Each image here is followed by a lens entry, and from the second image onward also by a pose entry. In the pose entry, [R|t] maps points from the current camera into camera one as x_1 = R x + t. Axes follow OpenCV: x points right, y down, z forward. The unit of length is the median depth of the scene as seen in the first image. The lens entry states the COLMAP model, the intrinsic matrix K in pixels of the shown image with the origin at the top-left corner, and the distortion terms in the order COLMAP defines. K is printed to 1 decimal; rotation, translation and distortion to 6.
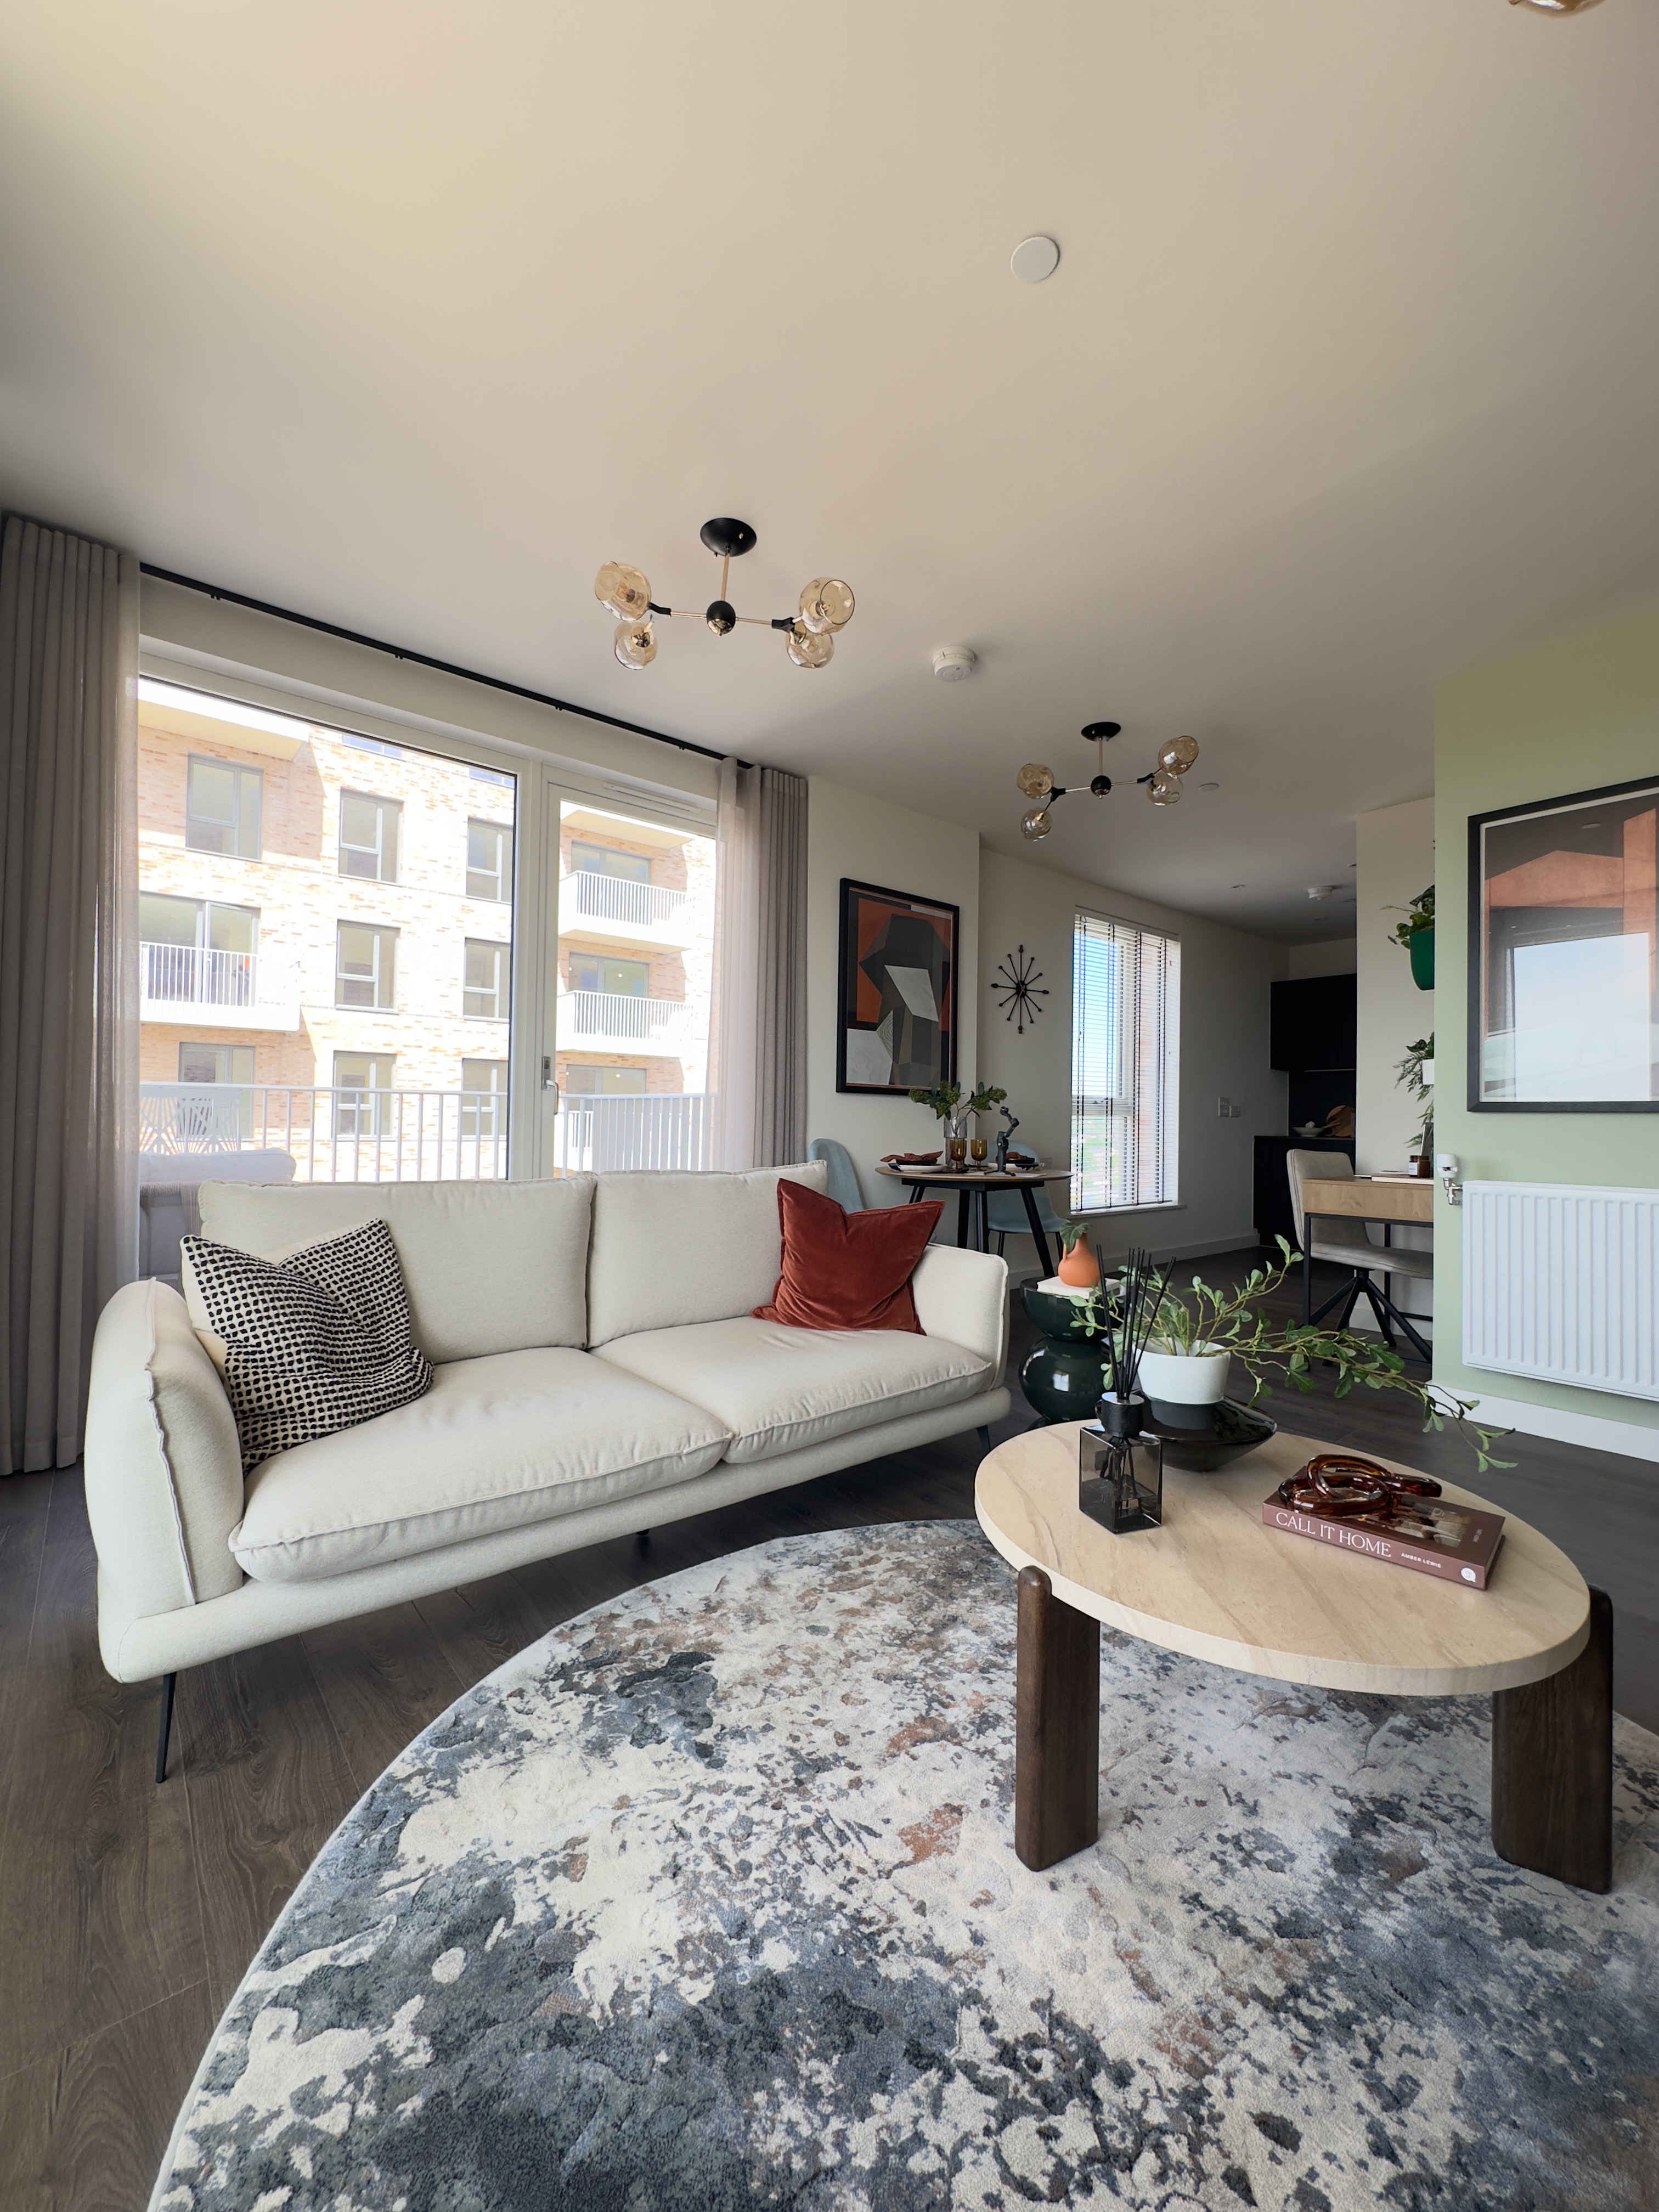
lens RADIAL K [[885.7, 0, 820.9], [0, 885.7, 1108.5], [0, 0, 1]] dist [0.000767, 0.000235]
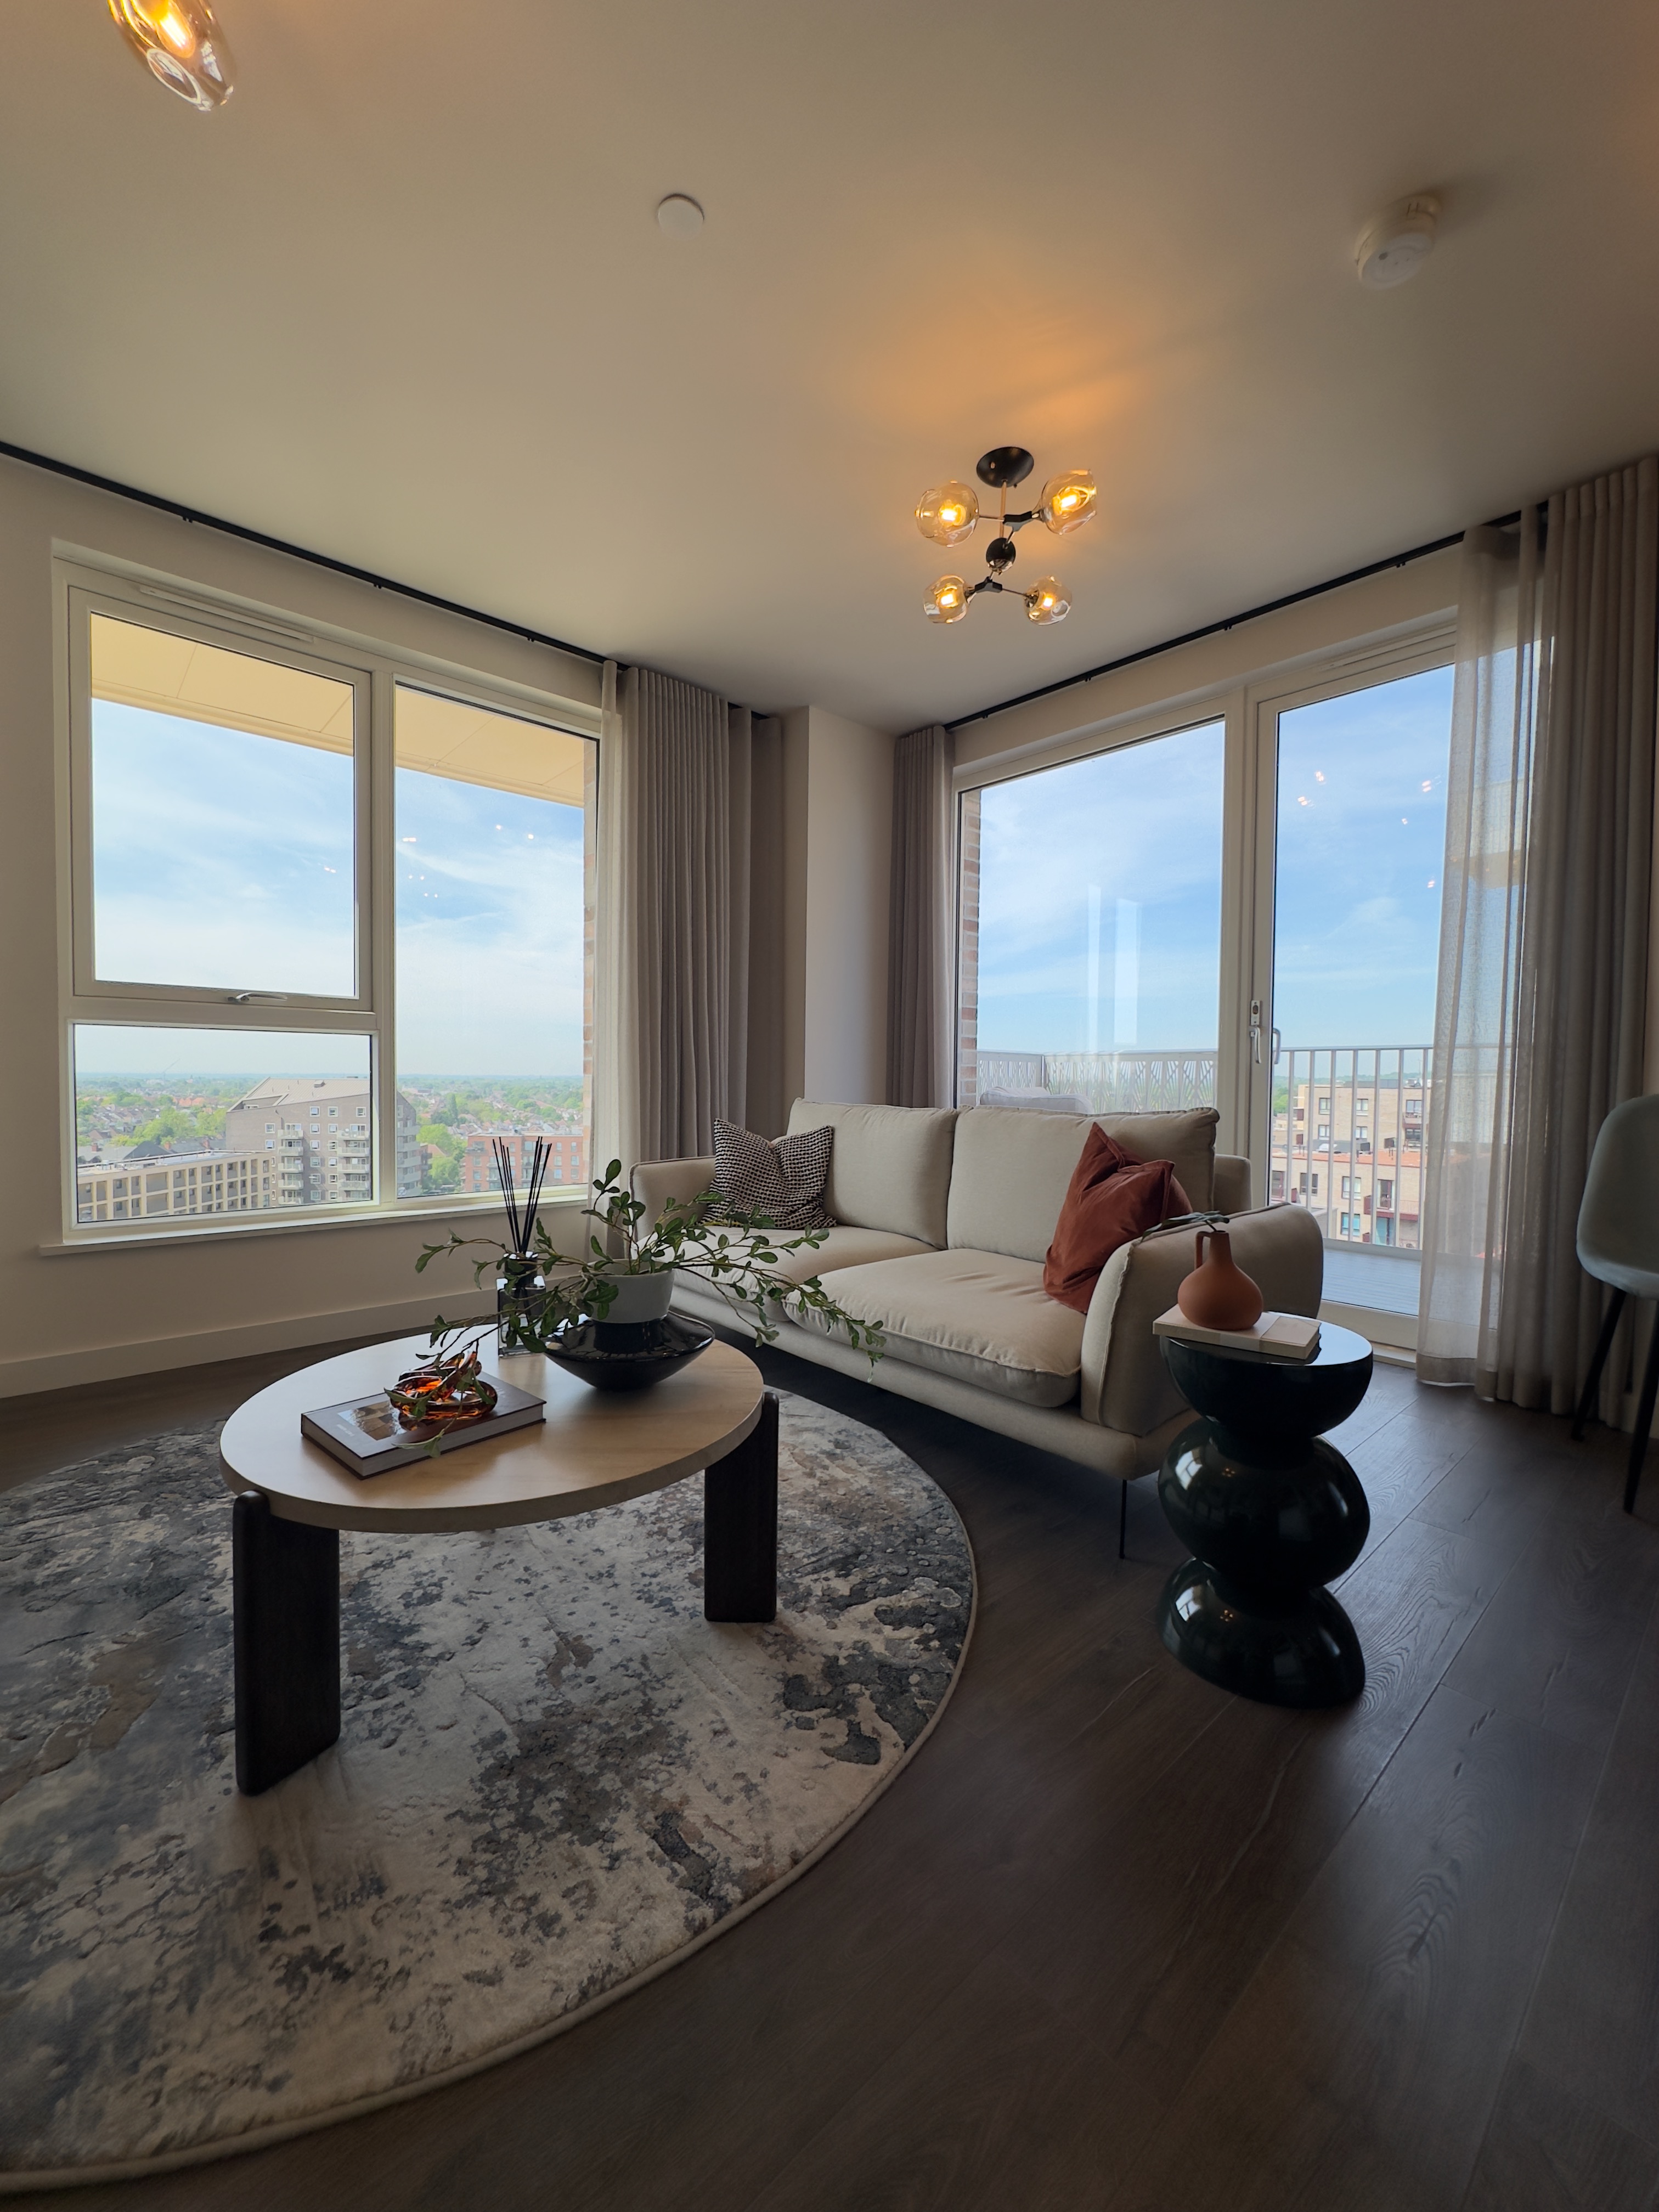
lens RADIAL K [[885.7, 0, 820.2], [0, 885.7, 1105.3], [0, 0, 1]] dist [0.000767, 0.000235]
pose [[0.035962, 0.011180, -0.999291, 1.117581], [-0.003120, 0.999934, 0.011075, 0.076567], [0.999348, 0.002720, 0.035995, 0.956900]]
